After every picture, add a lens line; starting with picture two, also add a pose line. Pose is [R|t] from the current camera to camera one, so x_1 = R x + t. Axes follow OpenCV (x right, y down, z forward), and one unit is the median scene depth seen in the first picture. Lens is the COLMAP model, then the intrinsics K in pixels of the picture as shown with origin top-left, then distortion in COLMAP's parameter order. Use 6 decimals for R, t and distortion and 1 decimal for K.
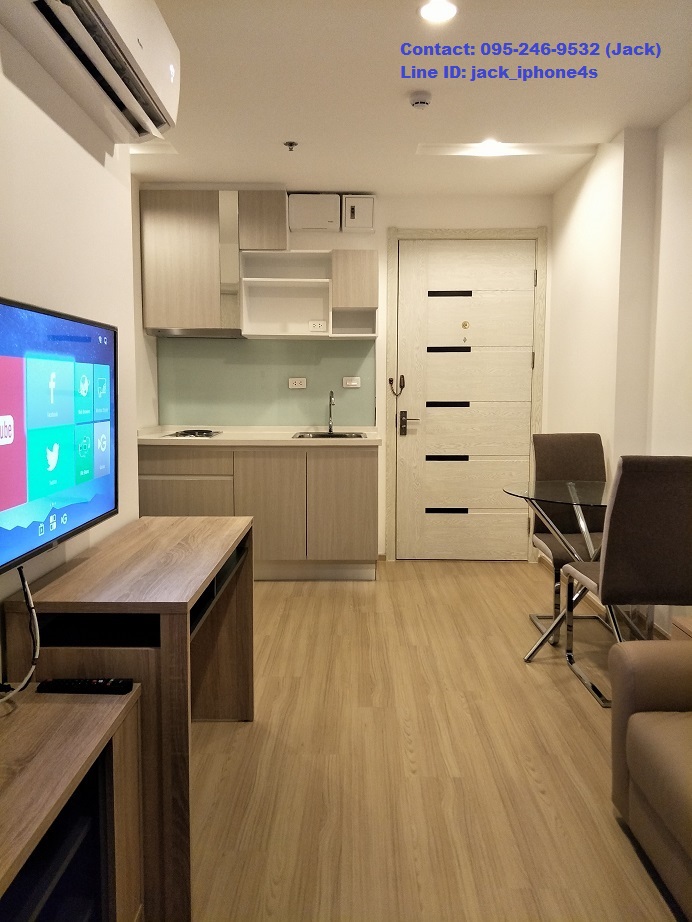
lens RADIAL K [[732.0, 0, 346.0], [0, 732.0, 461.0], [0, 0, 1]] dist [0.108775, -0.204596]
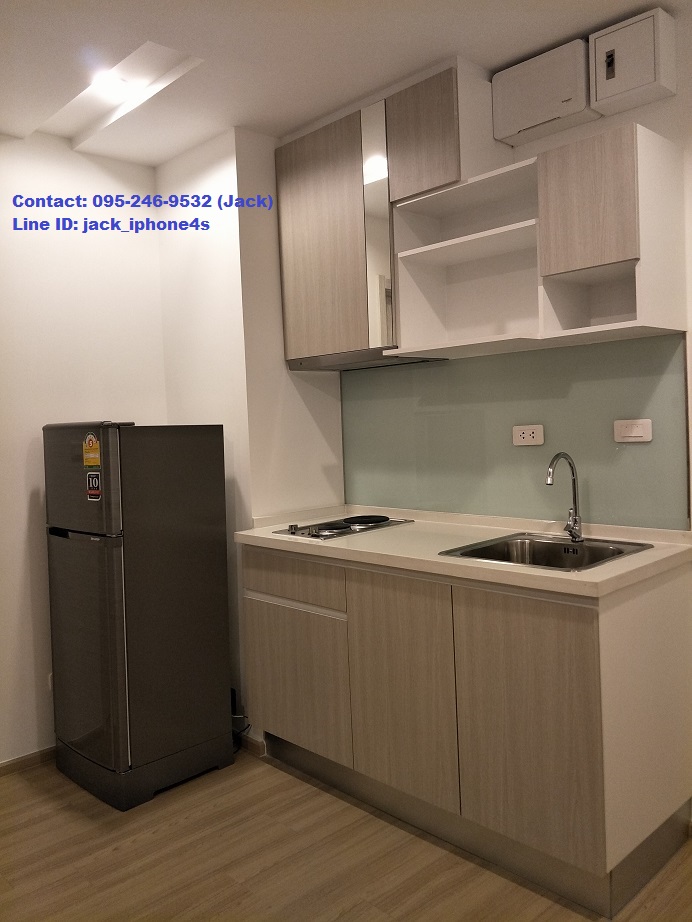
lens RADIAL K [[732.0, 0, 346.0], [0, 732.0, 461.0], [0, 0, 1]] dist [0.108775, -0.204596]
pose [[0.694575, 0.006792, -0.719388, 0.225759], [-0.025691, 0.999552, -0.015368, -0.079883], [0.718962, 0.029156, 0.694438, 0.572488]]
